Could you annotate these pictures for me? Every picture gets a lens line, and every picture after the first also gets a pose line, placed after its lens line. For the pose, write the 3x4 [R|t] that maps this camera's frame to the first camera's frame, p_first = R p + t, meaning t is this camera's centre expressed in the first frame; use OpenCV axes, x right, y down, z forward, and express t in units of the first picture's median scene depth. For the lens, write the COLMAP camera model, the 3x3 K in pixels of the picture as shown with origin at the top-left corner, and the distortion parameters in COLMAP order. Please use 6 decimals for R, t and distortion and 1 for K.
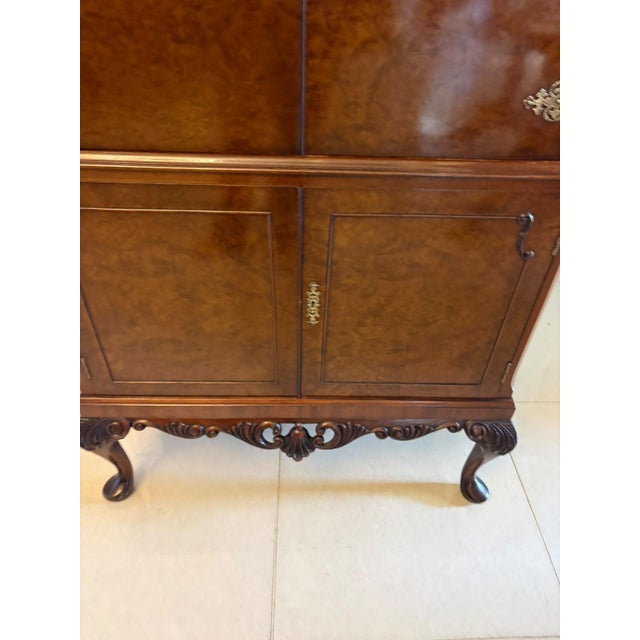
lens RADIAL K [[482.4, 0, 320.0], [0, 482.4, 320.0], [0, 0, 1]] dist [0.023809, -0.002679]
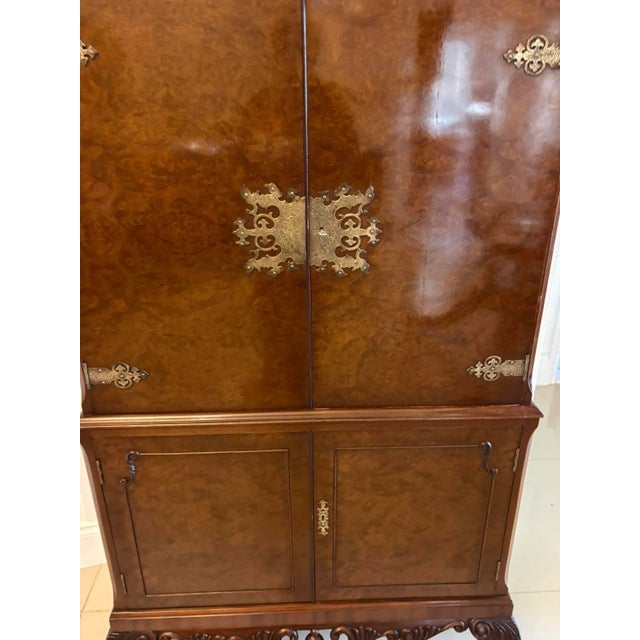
lens RADIAL K [[510.1, 0, 328.0], [0, 510.1, 313.4], [0, 0, 1]] dist [0.008368, -0.008662]
pose [[0.999120, -0.041456, 0.006374, 0.009263], [0.041419, 0.951228, -0.305694, -0.110724], [0.006610, 0.305689, 0.952108, -0.306975]]
